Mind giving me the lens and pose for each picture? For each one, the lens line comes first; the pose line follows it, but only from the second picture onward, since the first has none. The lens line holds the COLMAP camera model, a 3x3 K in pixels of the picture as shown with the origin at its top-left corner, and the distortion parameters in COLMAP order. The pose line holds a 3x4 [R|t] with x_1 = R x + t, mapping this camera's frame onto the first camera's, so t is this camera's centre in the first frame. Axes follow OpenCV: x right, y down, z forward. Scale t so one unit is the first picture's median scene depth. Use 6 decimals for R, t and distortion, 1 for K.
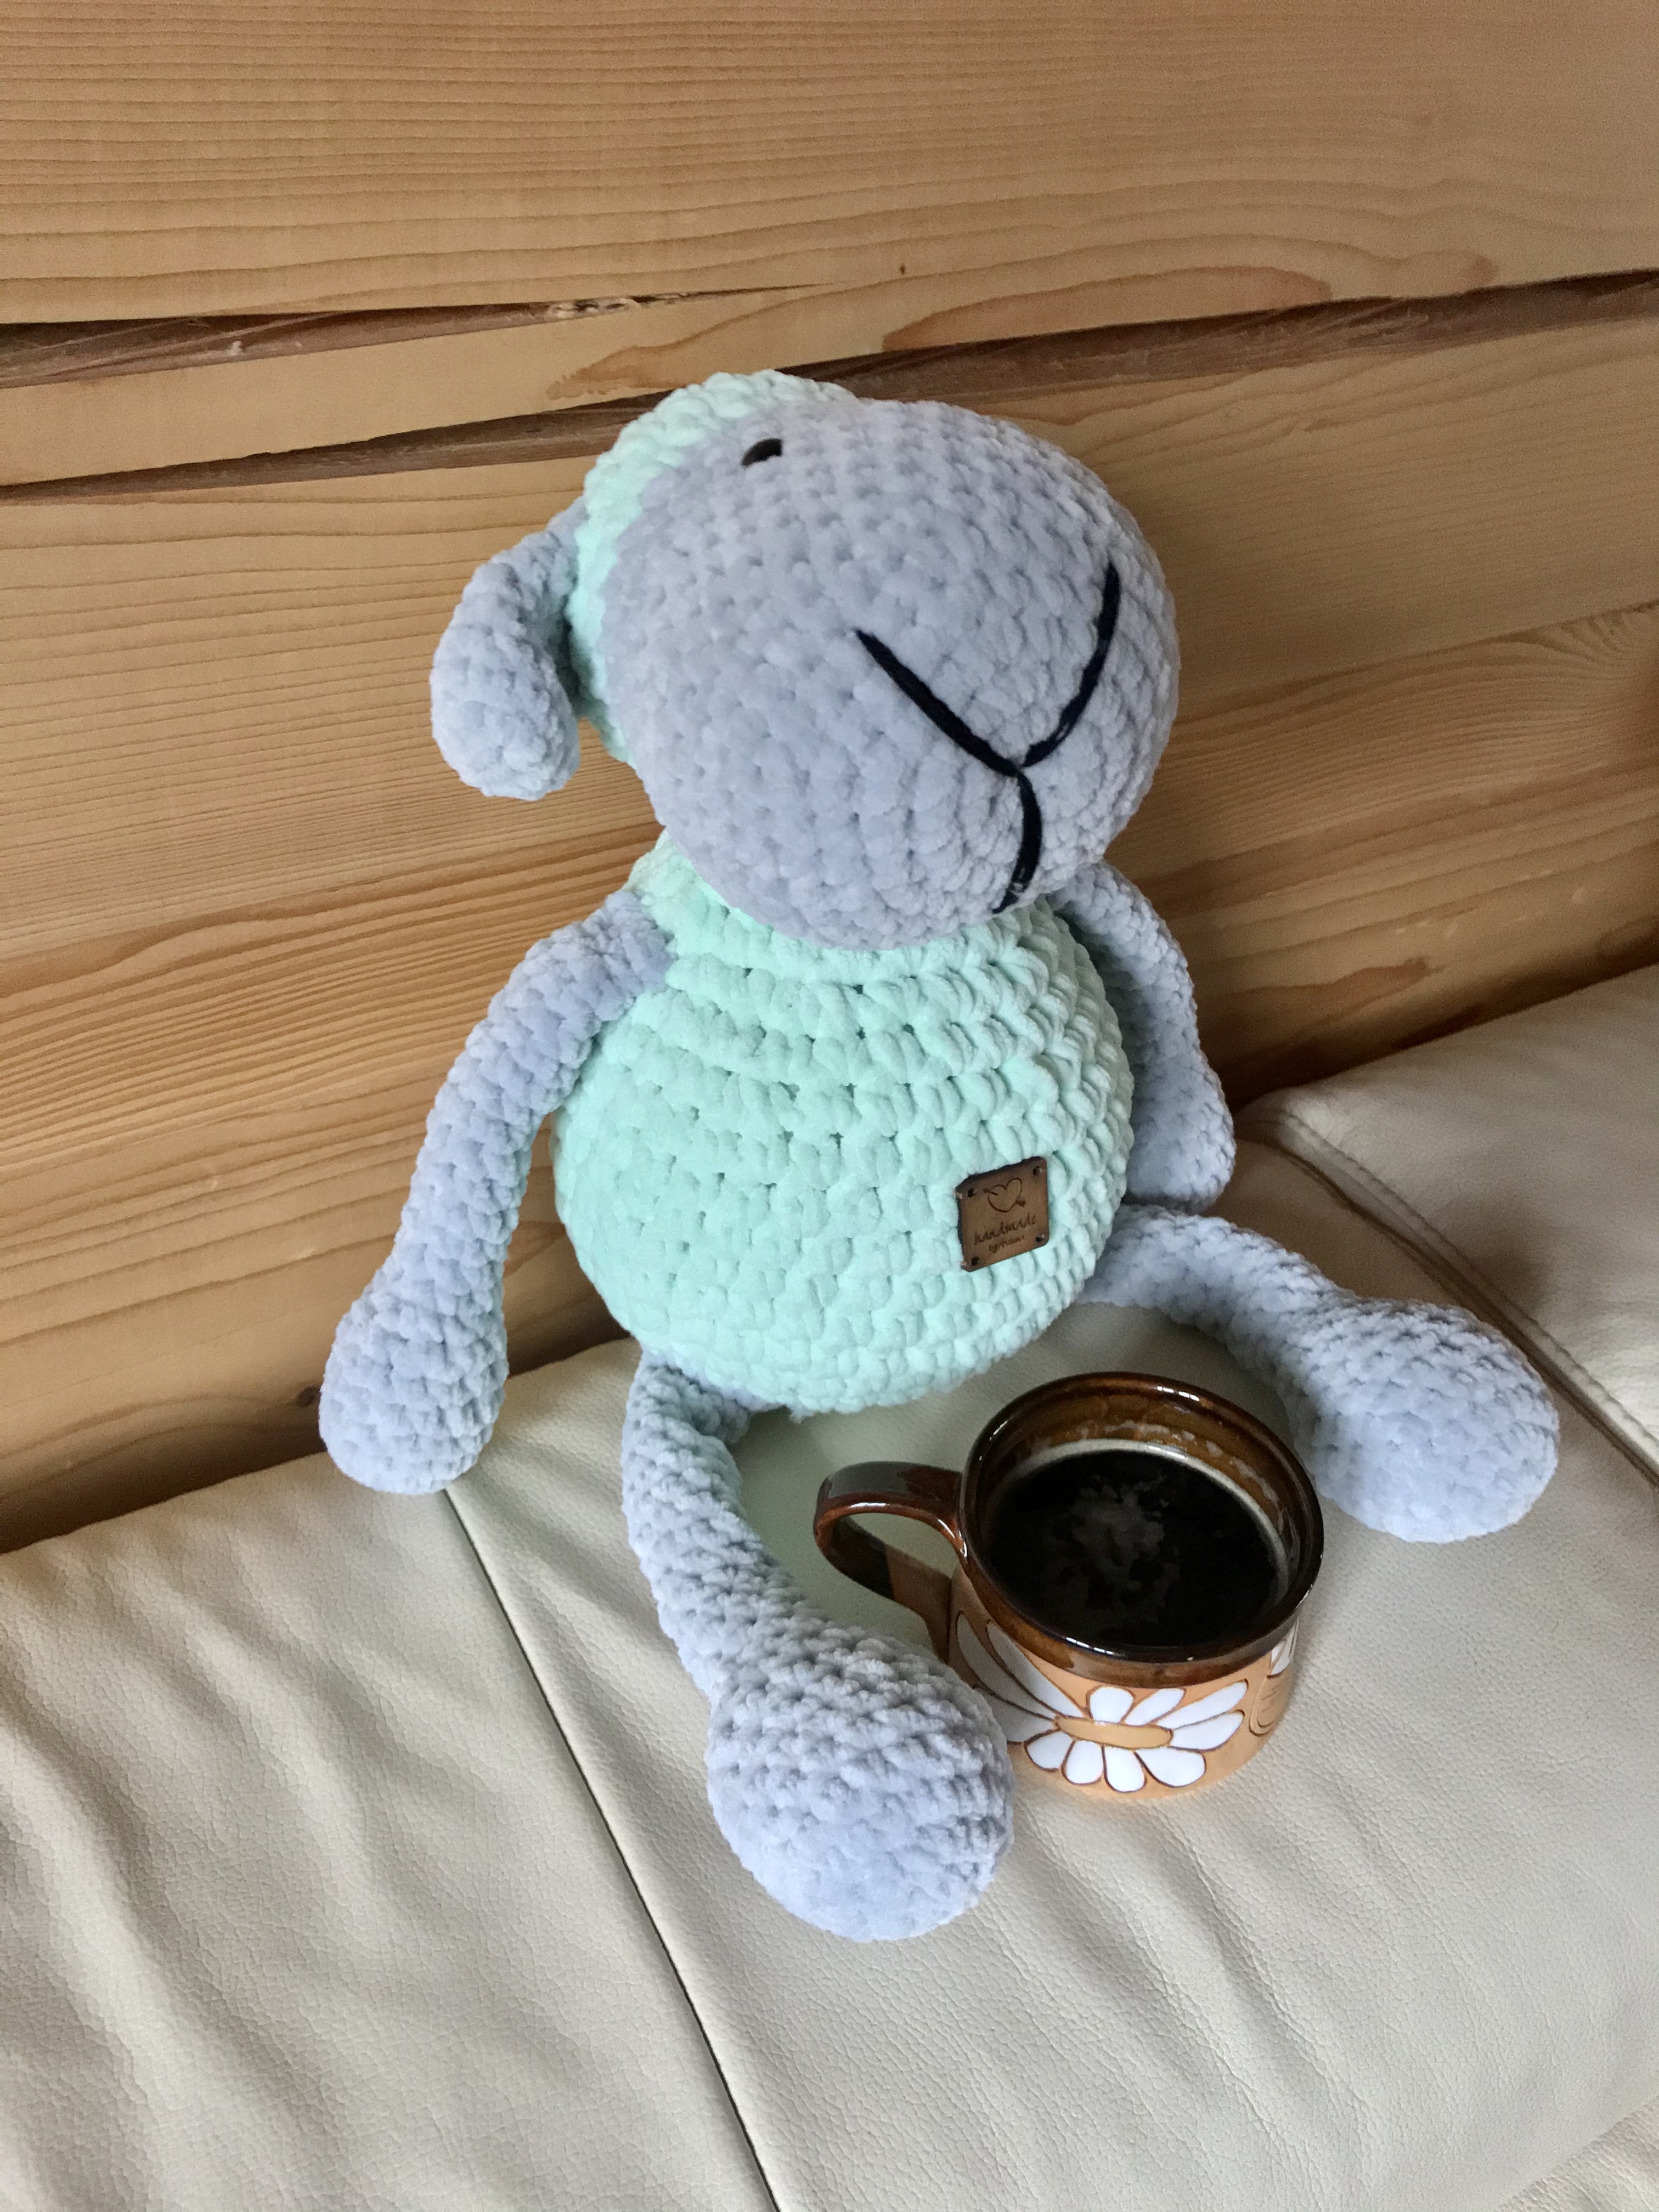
lens RADIAL K [[1745.6, 0, 849.9], [0, 1745.6, 1118.0], [0, 0, 1]] dist [0.006670, -0.010603]
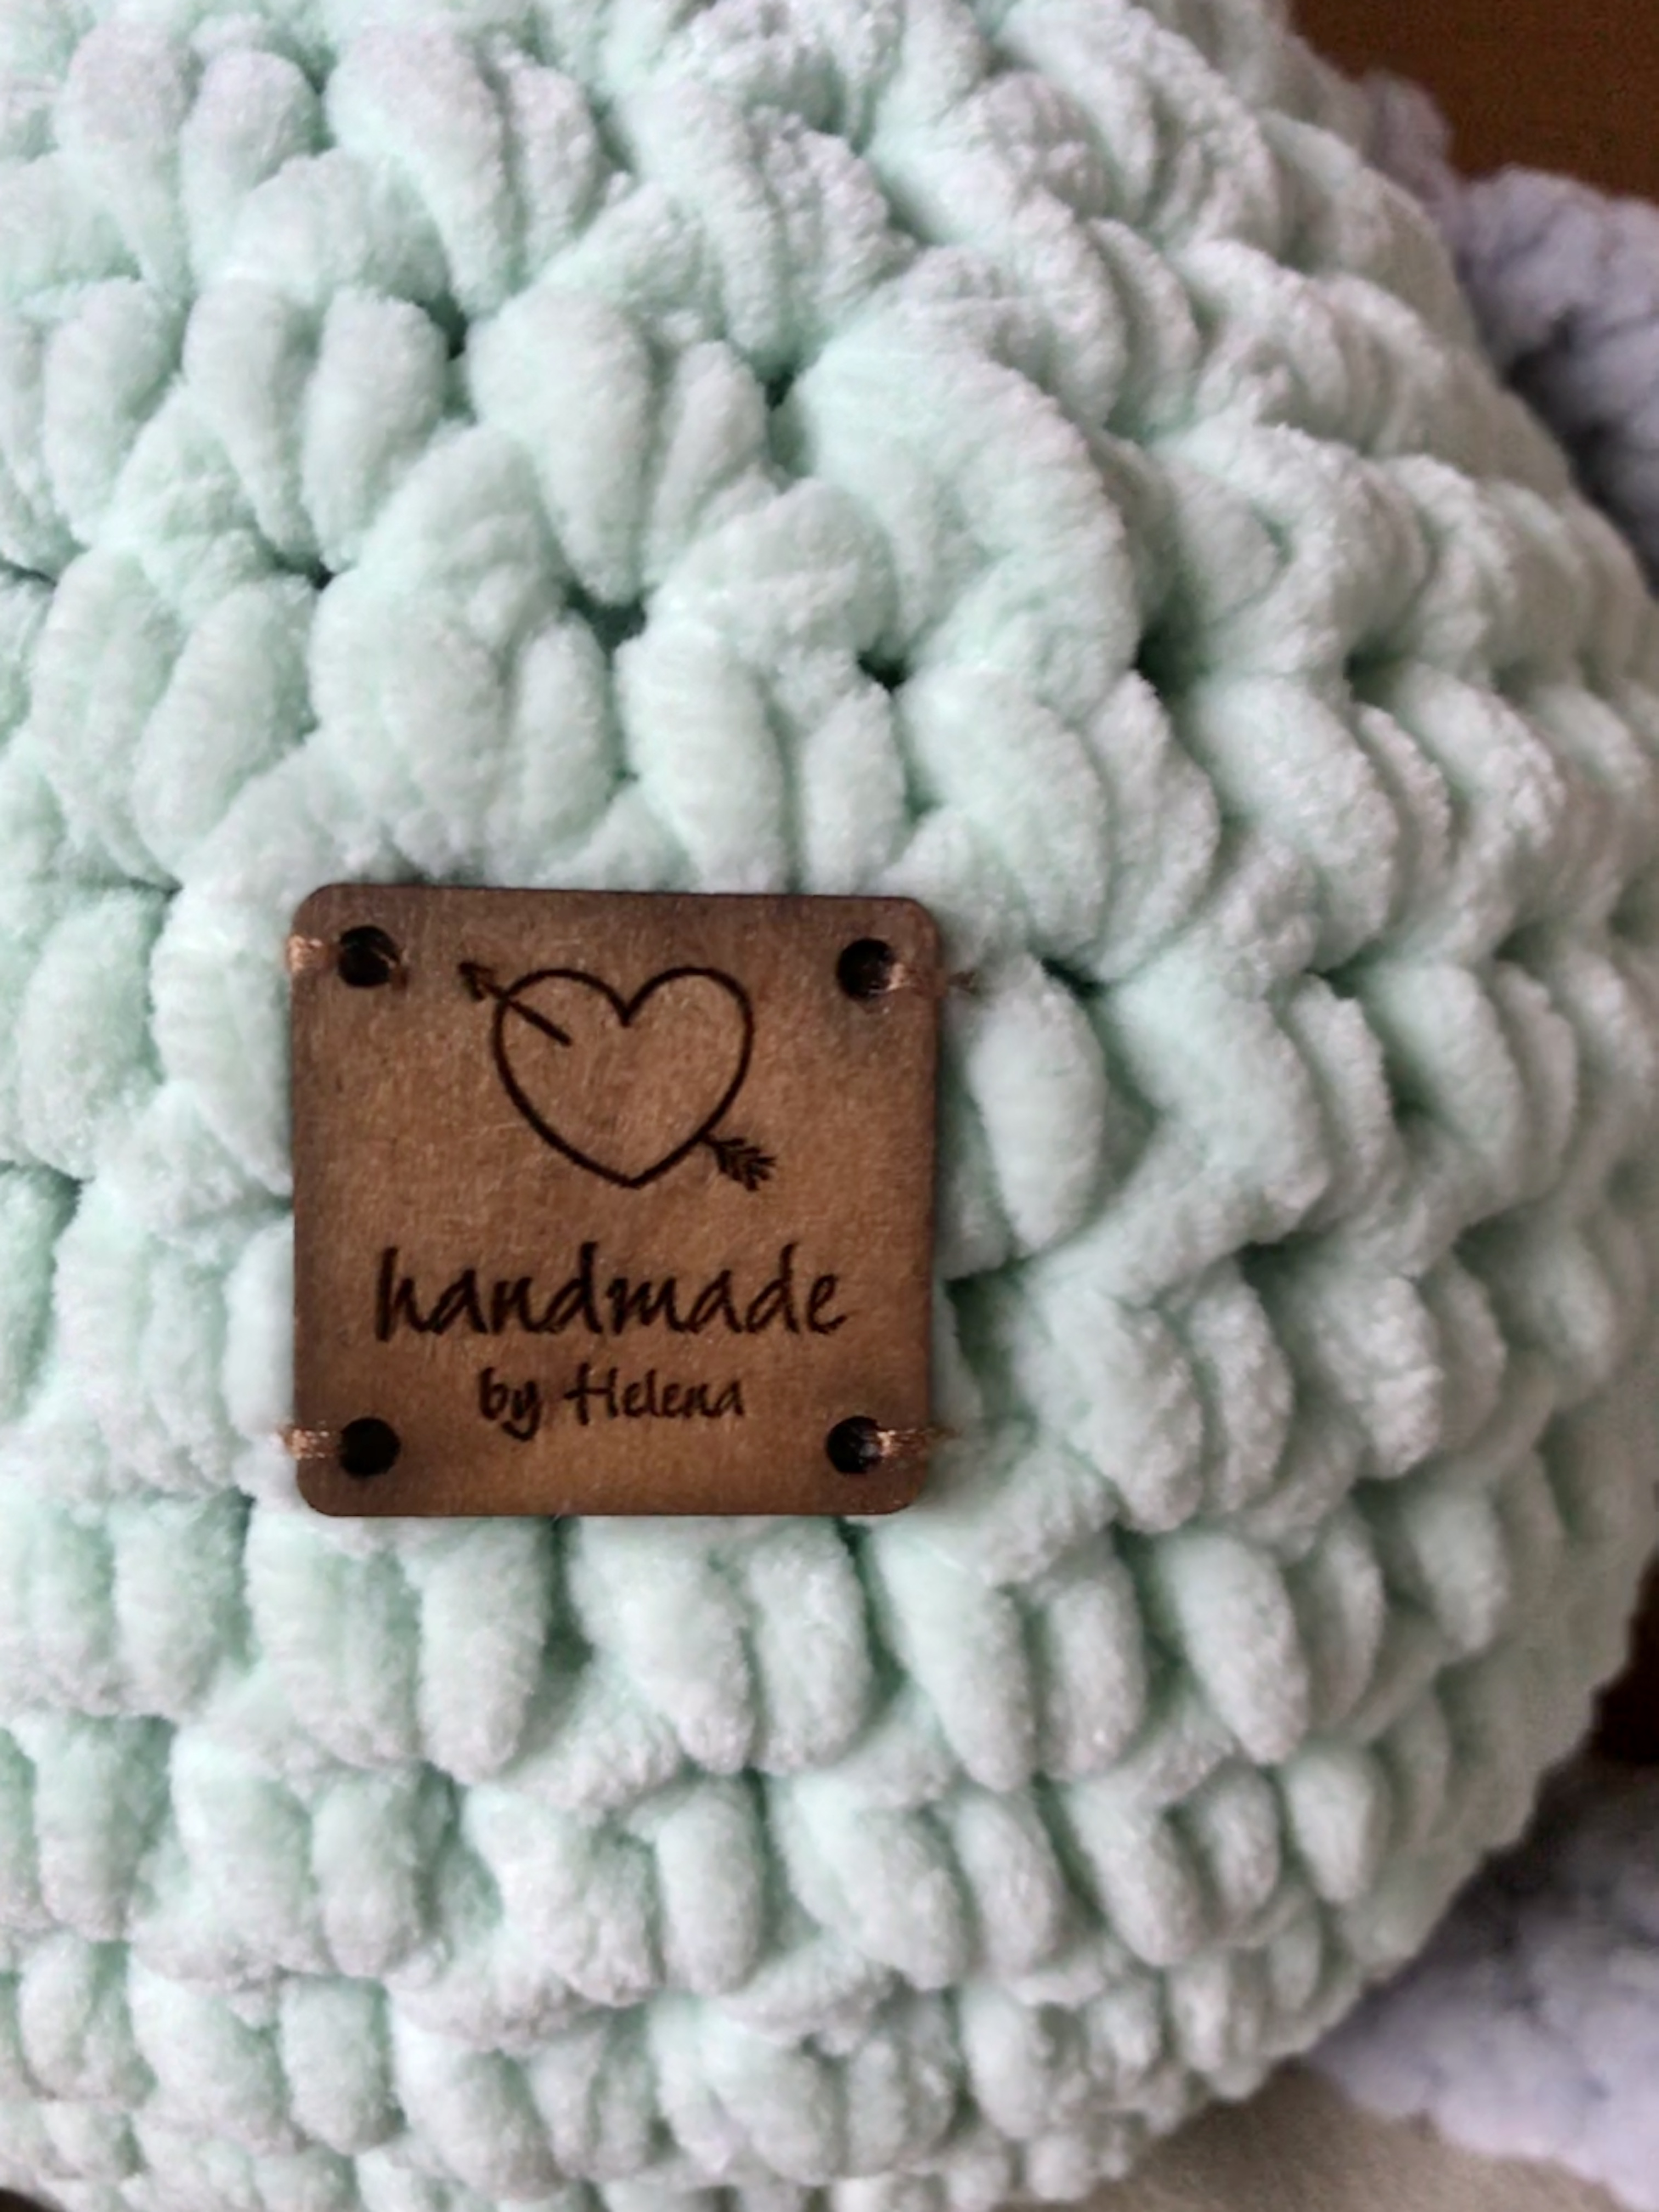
lens RADIAL K [[1745.6, 0, 834.6], [0, 1745.6, 1101.3], [0, 0, 1]] dist [0.006670, -0.010603]
pose [[0.900760, 0.141188, -0.410728, 0.177366], [-0.267189, 0.925697, -0.267759, 0.087172], [0.342406, 0.350928, 0.871555, 0.892748]]
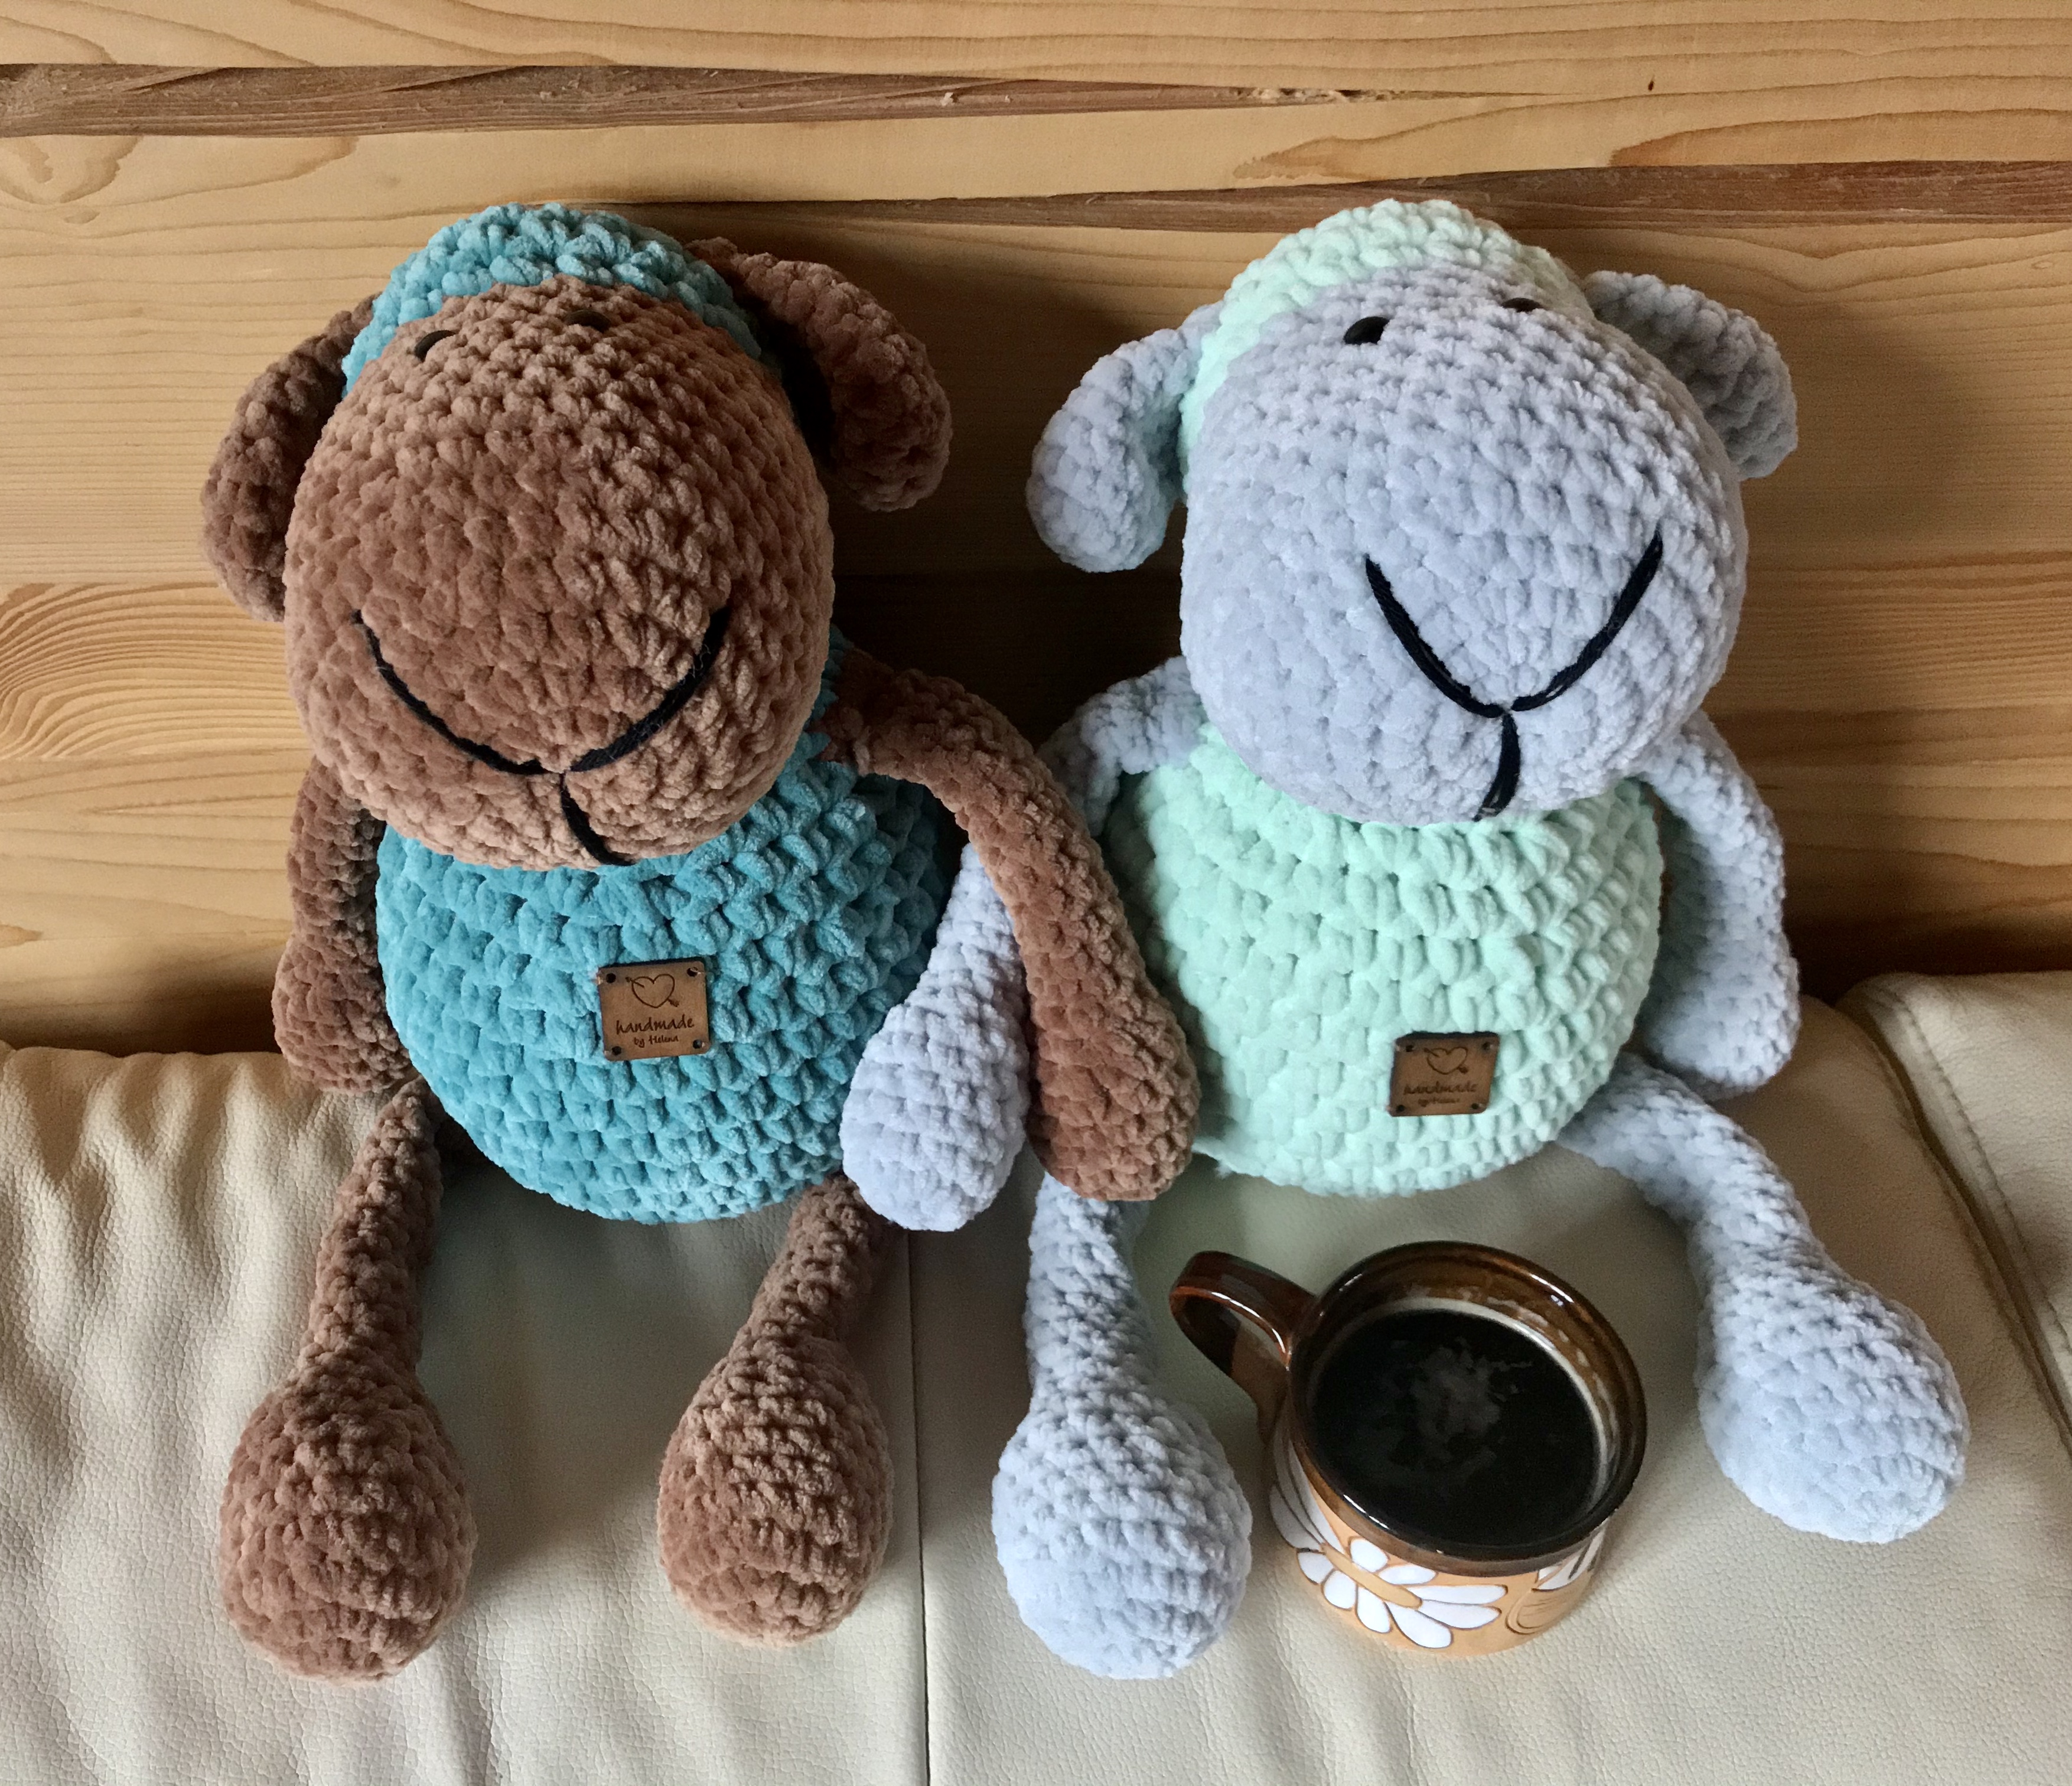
lens RADIAL K [[1865.6, 0, 1014.8], [0, 1865.6, 887.4], [0, 0, 1]] dist [-0.008887, 0.006109]
pose [[0.906709, 0.299480, -0.296968, 0.157476], [-0.253870, 0.949820, 0.182735, -0.189302], [0.336792, -0.090297, 0.937239, -0.091578]]
